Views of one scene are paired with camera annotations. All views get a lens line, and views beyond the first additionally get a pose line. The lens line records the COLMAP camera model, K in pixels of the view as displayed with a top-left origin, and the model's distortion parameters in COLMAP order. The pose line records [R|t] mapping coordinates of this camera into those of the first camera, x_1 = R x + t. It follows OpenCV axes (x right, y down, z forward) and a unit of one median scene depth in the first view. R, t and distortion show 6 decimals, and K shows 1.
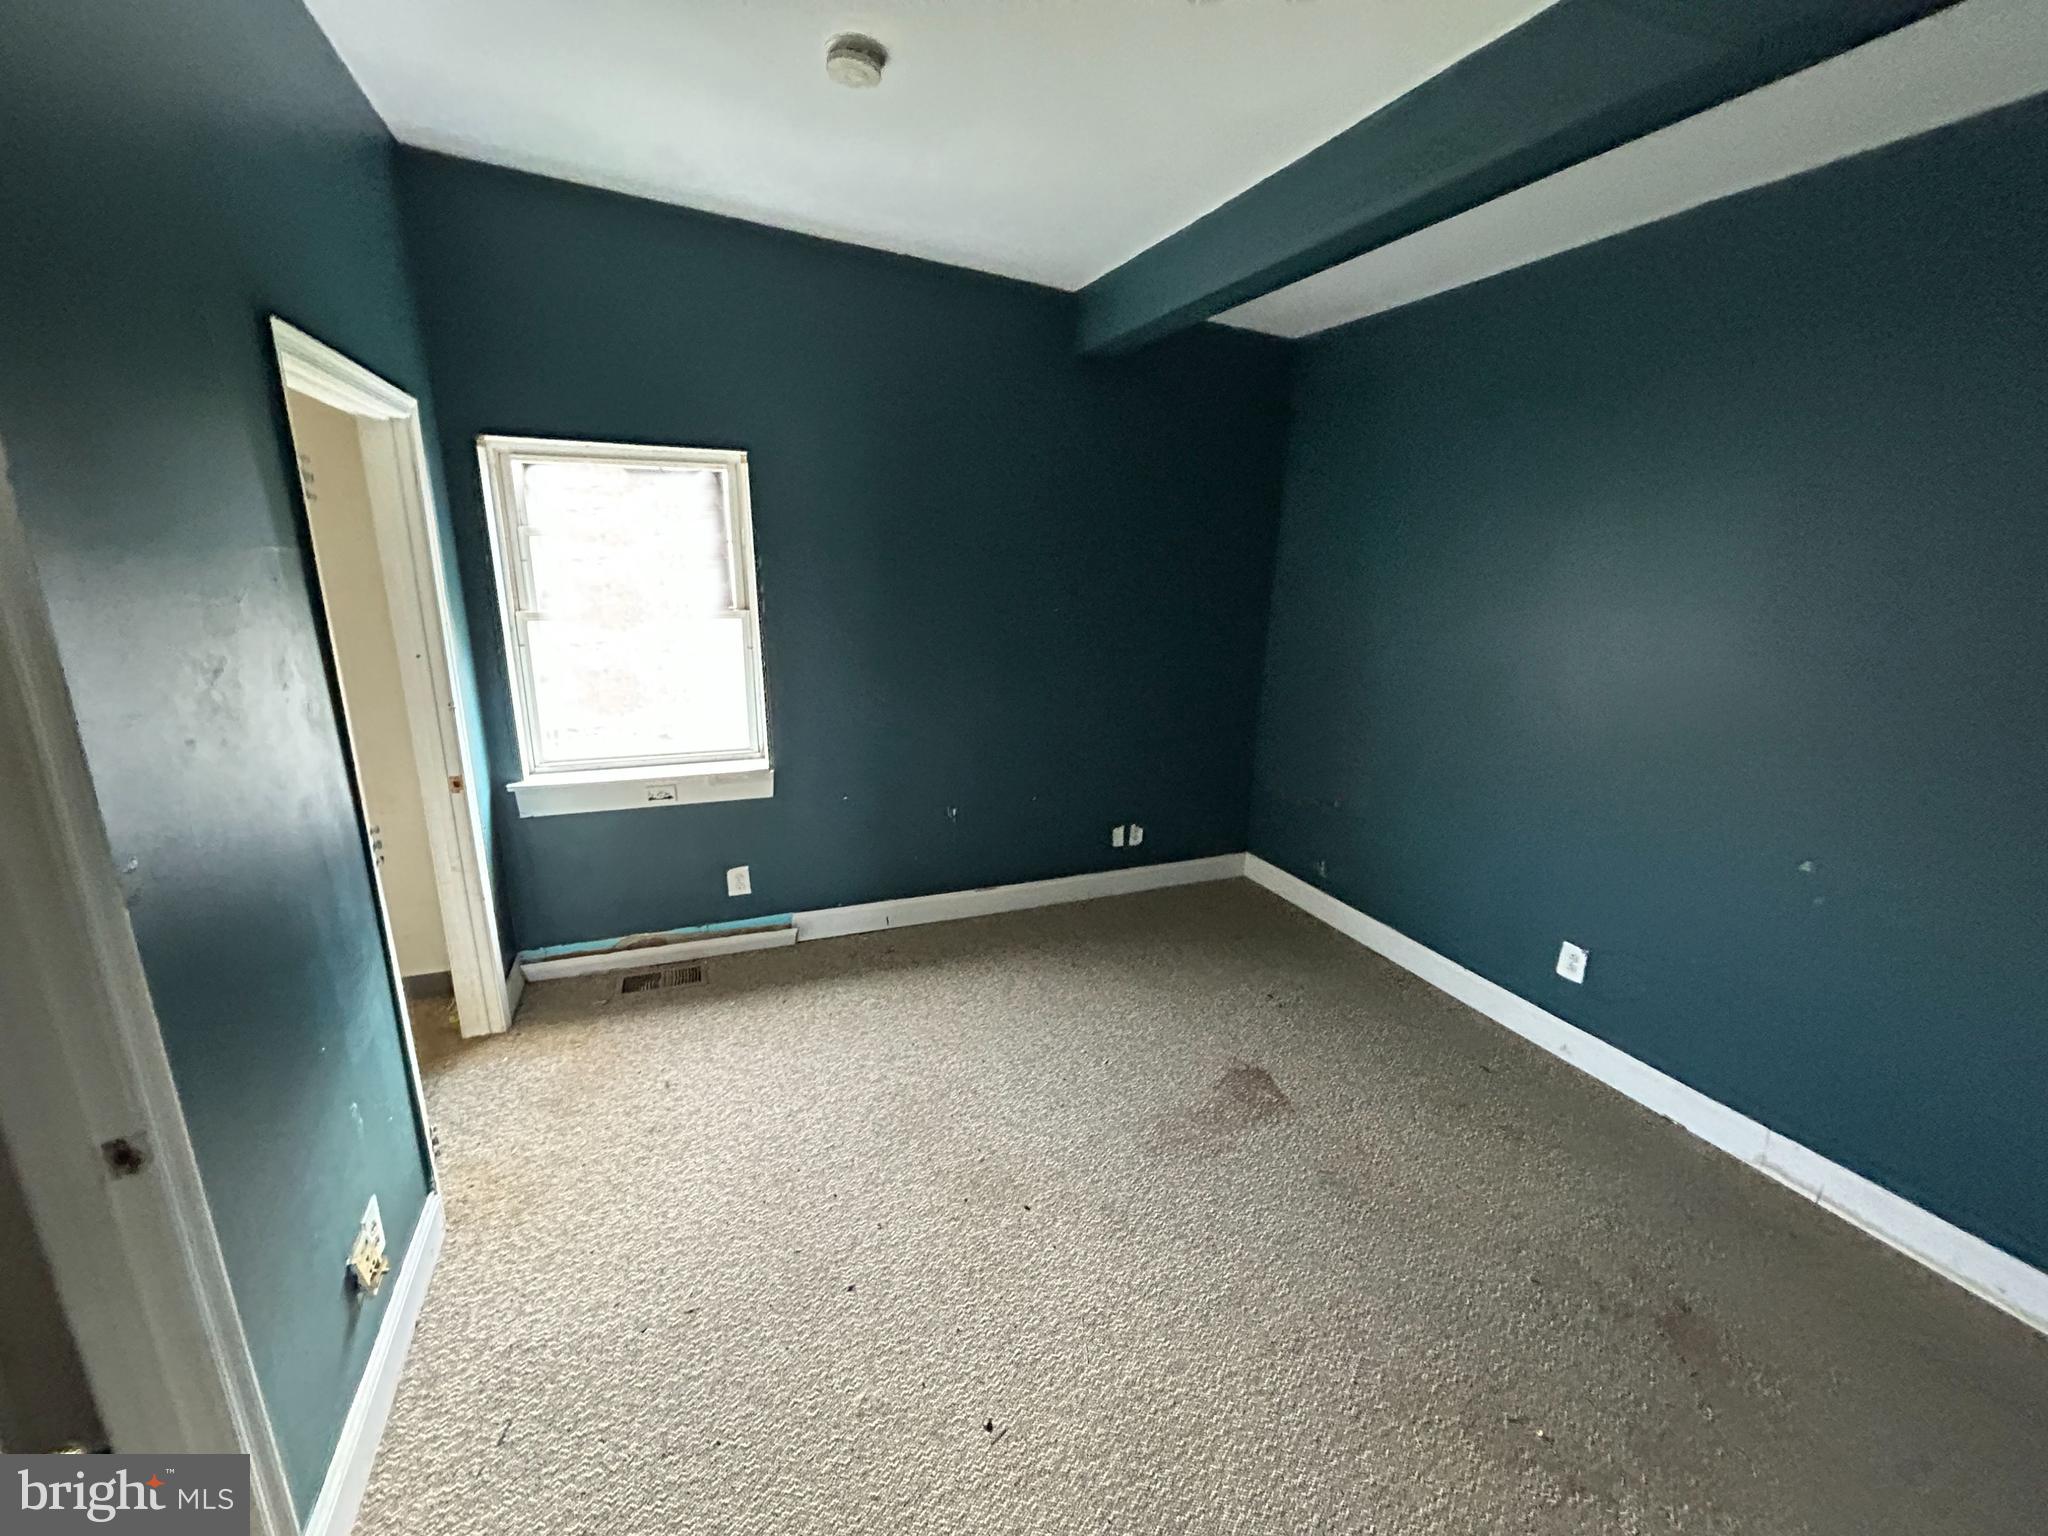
lens RADIAL K [[820.9, 0, 1021.1], [0, 820.9, 765.8], [0, 0, 1]] dist [0.001276, -0.000029]
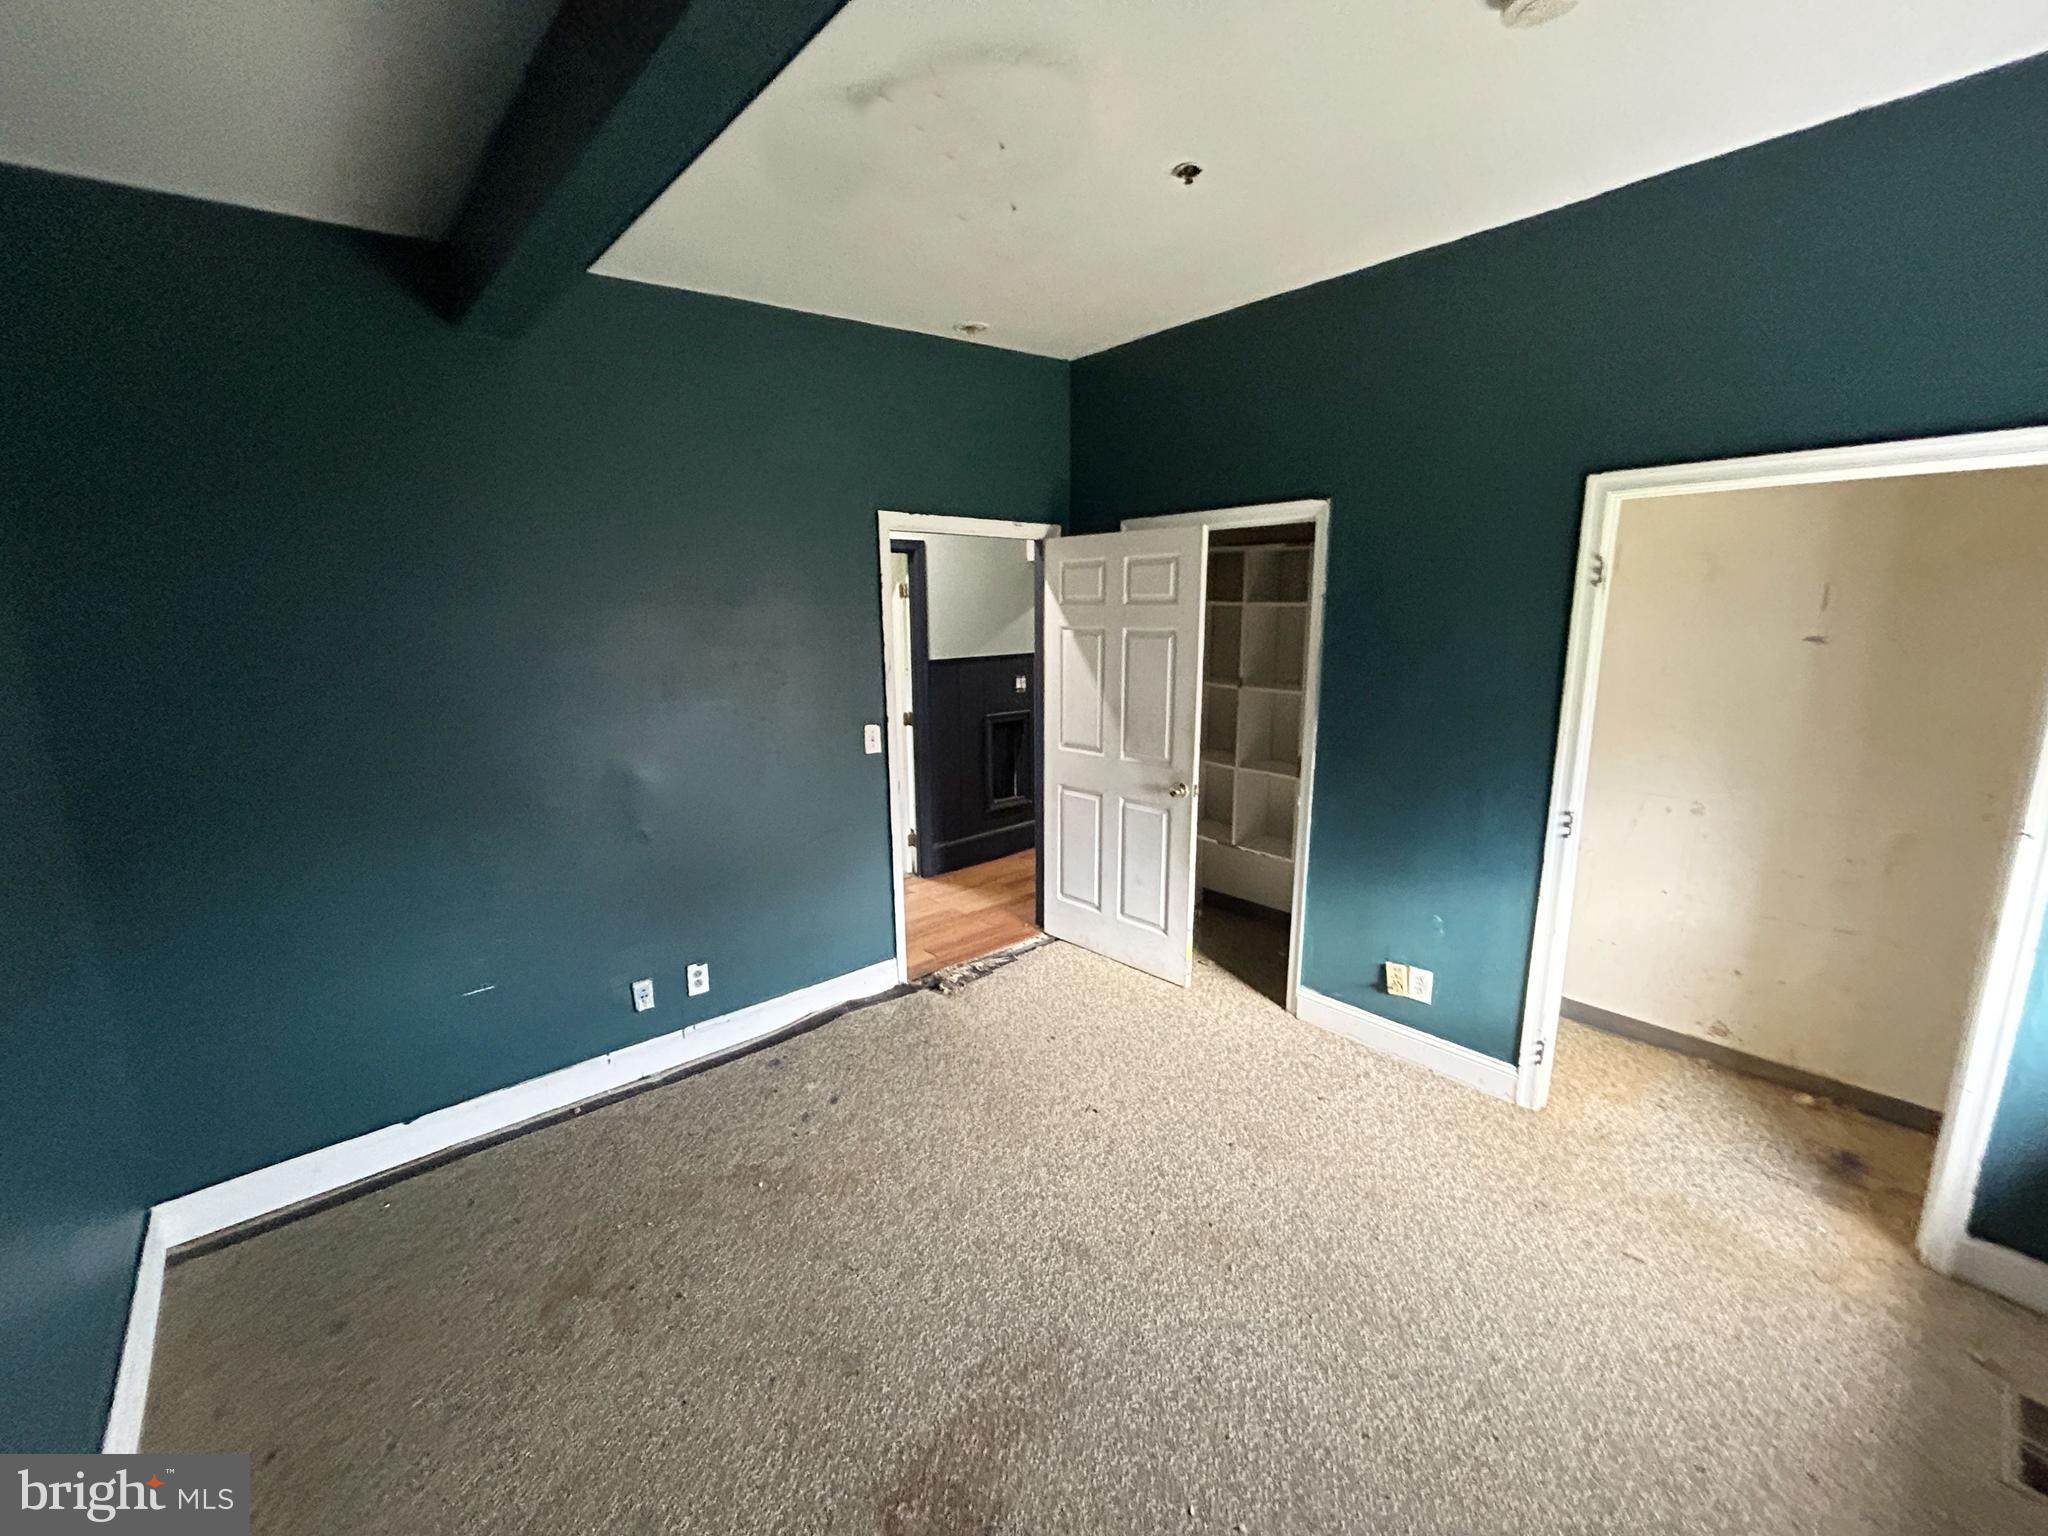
lens RADIAL K [[820.9, 0, 1024.0], [0, 820.9, 768.8], [0, 0, 1]] dist [0.001276, -0.000029]
pose [[-0.942149, 0.047764, -0.331774, 0.488933], [-0.098410, 0.906761, 0.410000, -0.415113], [0.320422, 0.418930, -0.849604, 1.613181]]
